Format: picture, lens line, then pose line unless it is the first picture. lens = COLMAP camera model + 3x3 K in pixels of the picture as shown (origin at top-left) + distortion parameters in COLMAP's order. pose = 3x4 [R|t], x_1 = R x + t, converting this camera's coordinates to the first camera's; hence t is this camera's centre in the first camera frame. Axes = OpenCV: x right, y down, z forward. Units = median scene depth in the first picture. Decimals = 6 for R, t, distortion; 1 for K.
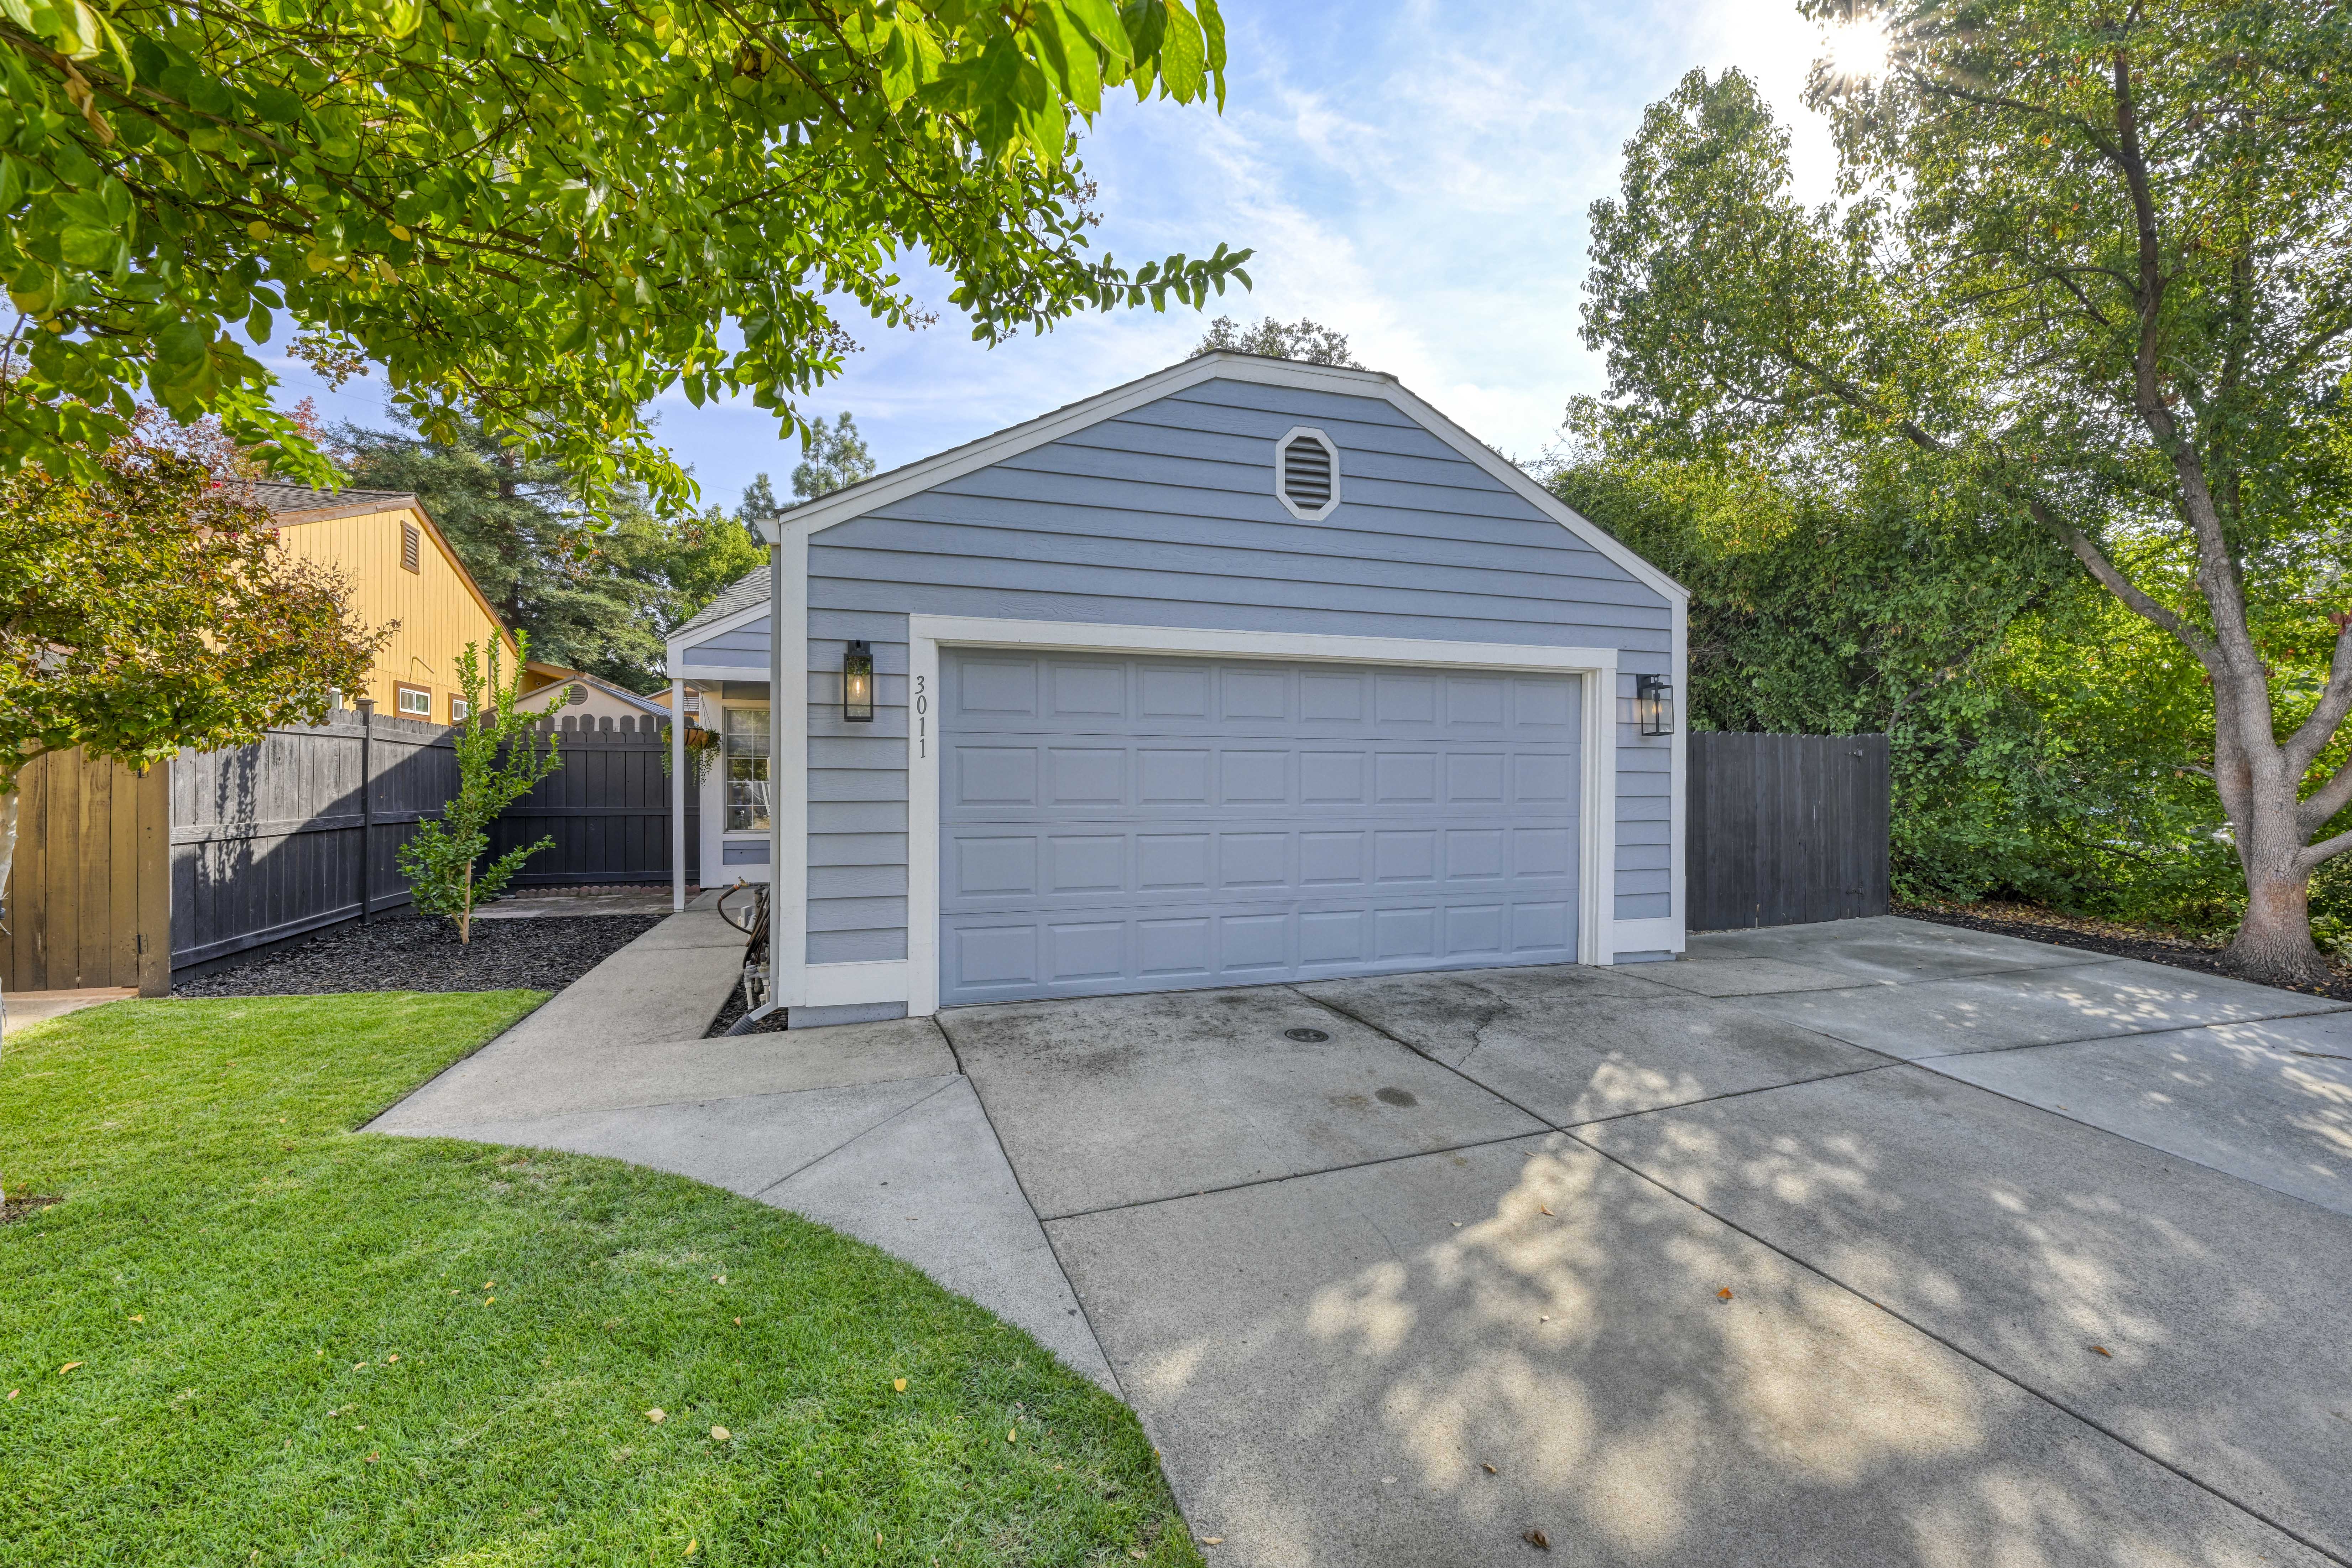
lens RADIAL K [[932.5, 0, 1181.9], [0, 932.5, 784.0], [0, 0, 1]] dist [-0.000781, -0.000397]
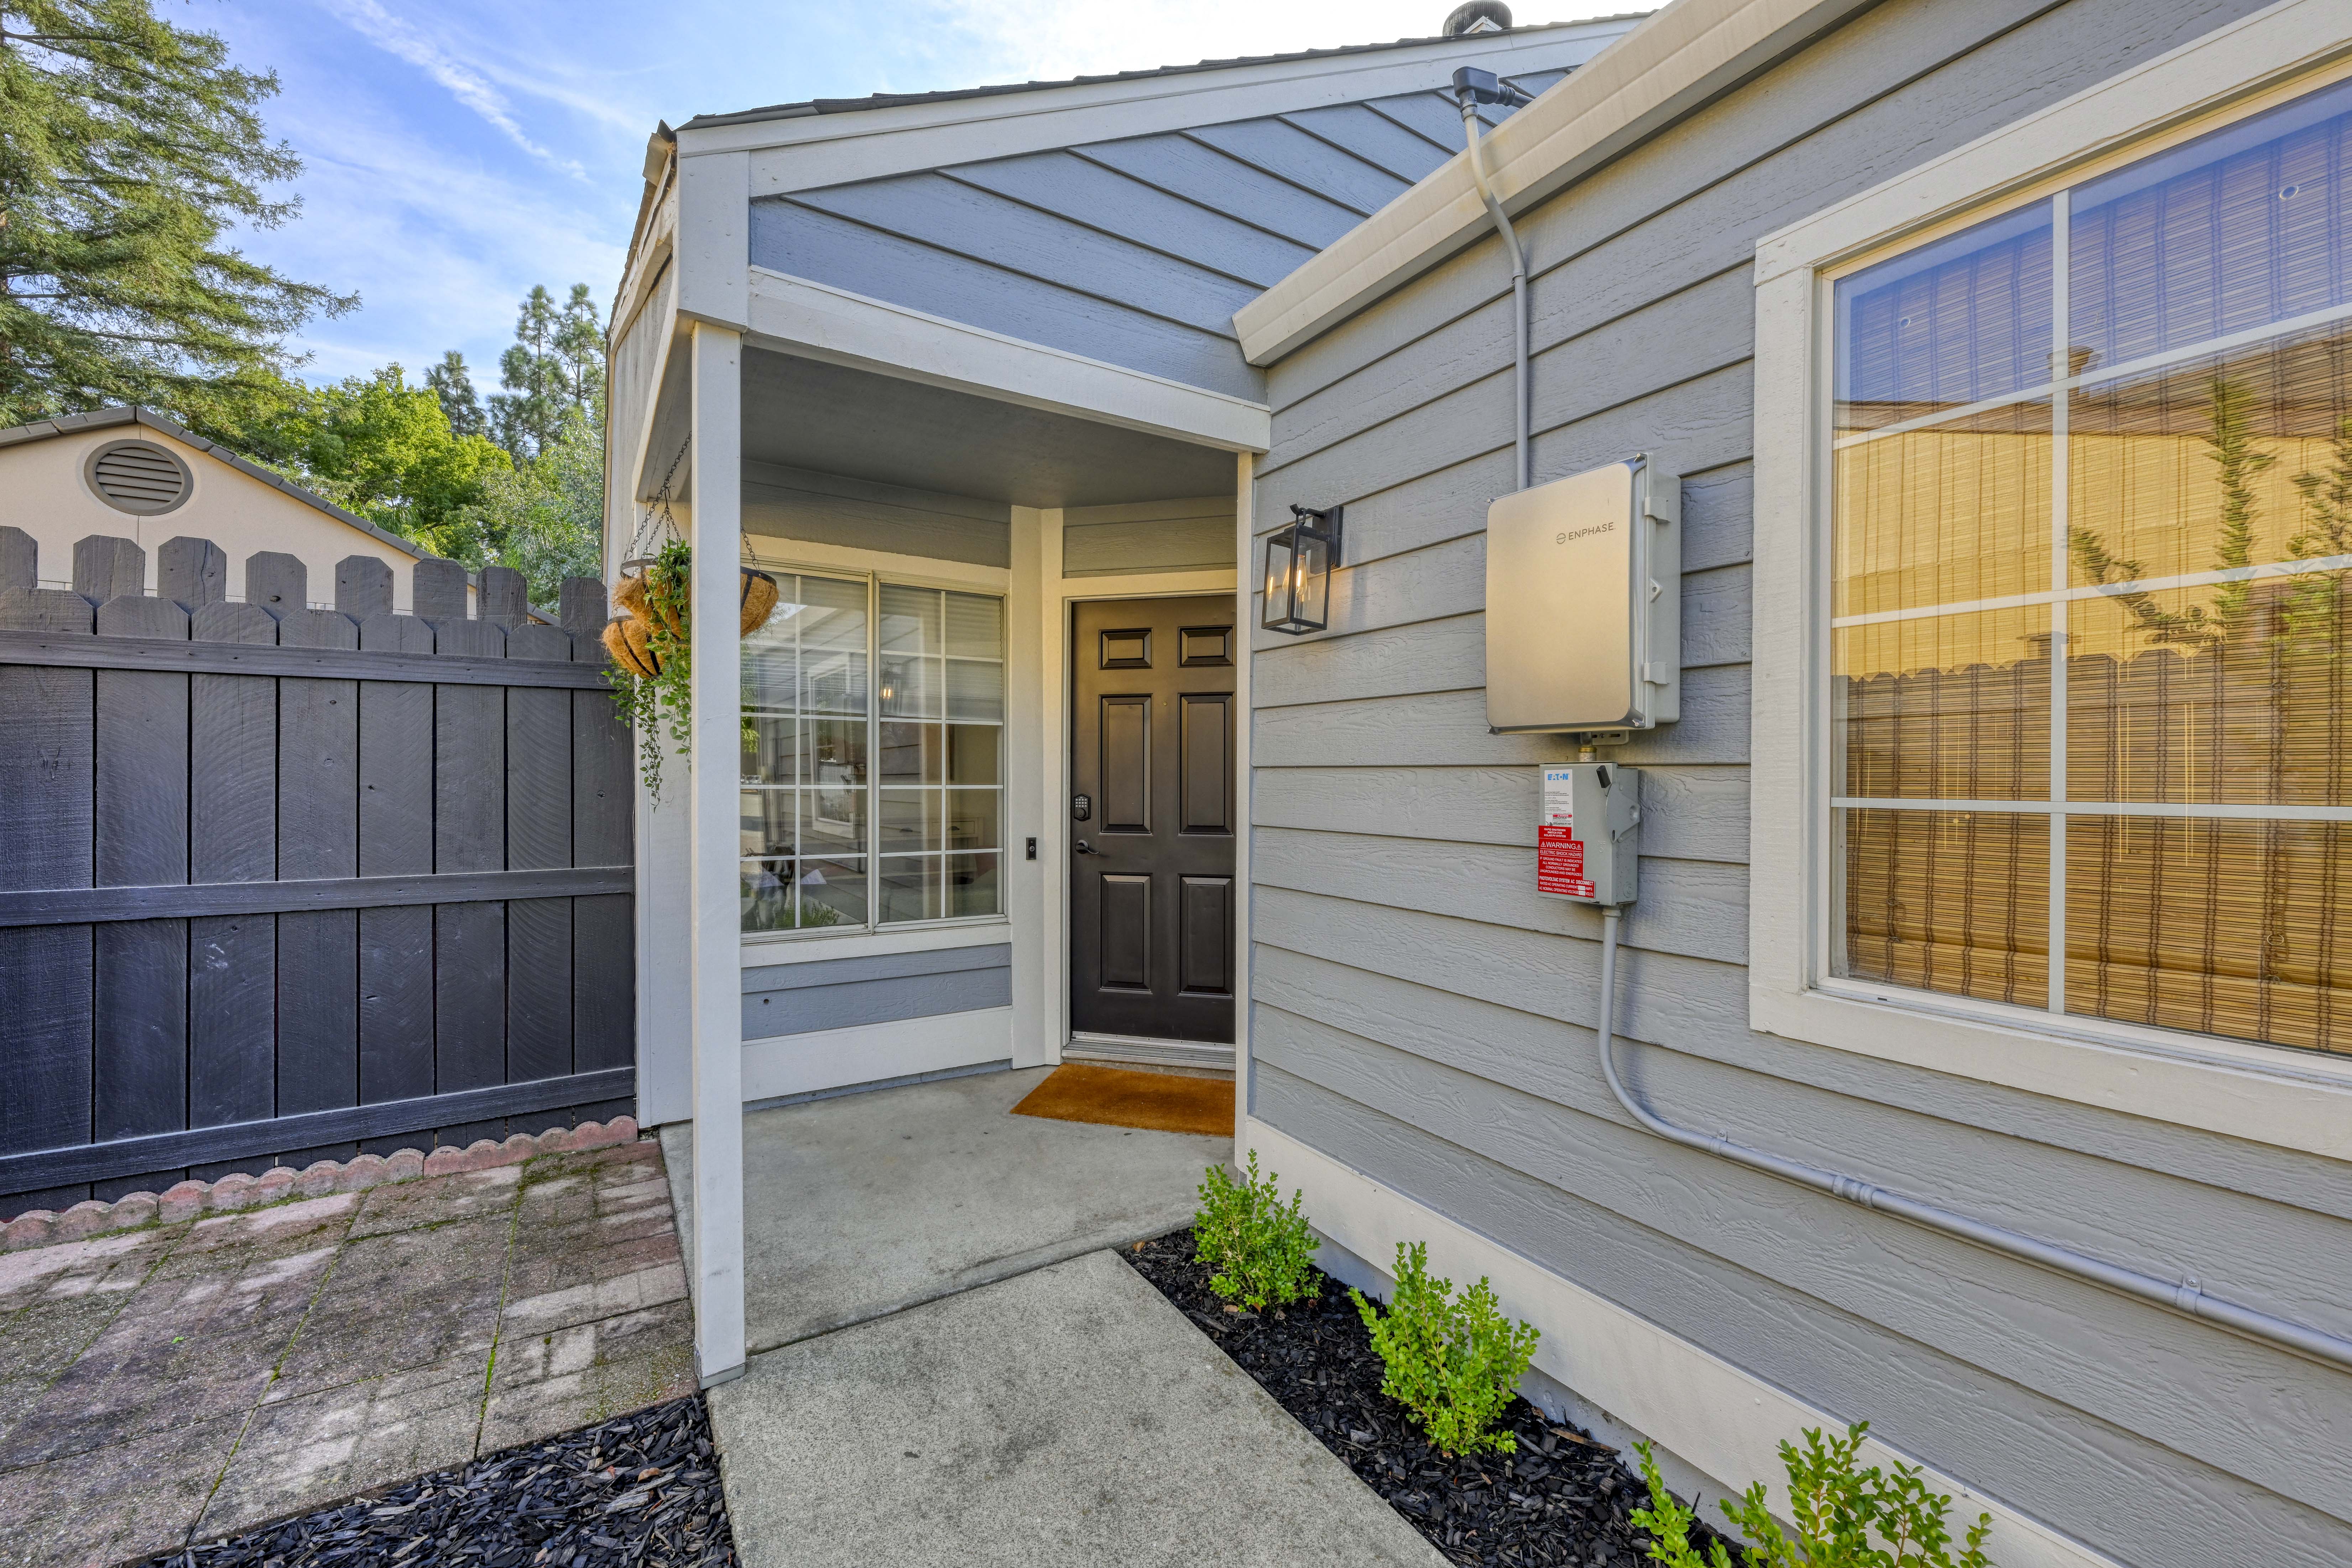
lens RADIAL K [[932.5, 0, 1169.1], [0, 932.5, 778.1], [0, 0, 1]] dist [-0.000781, -0.000397]
pose [[0.966392, -0.000884, 0.257072, -0.098487], [-0.000206, 0.999991, 0.004214, -0.001620], [-0.257074, -0.004126, 0.966383, 0.151263]]
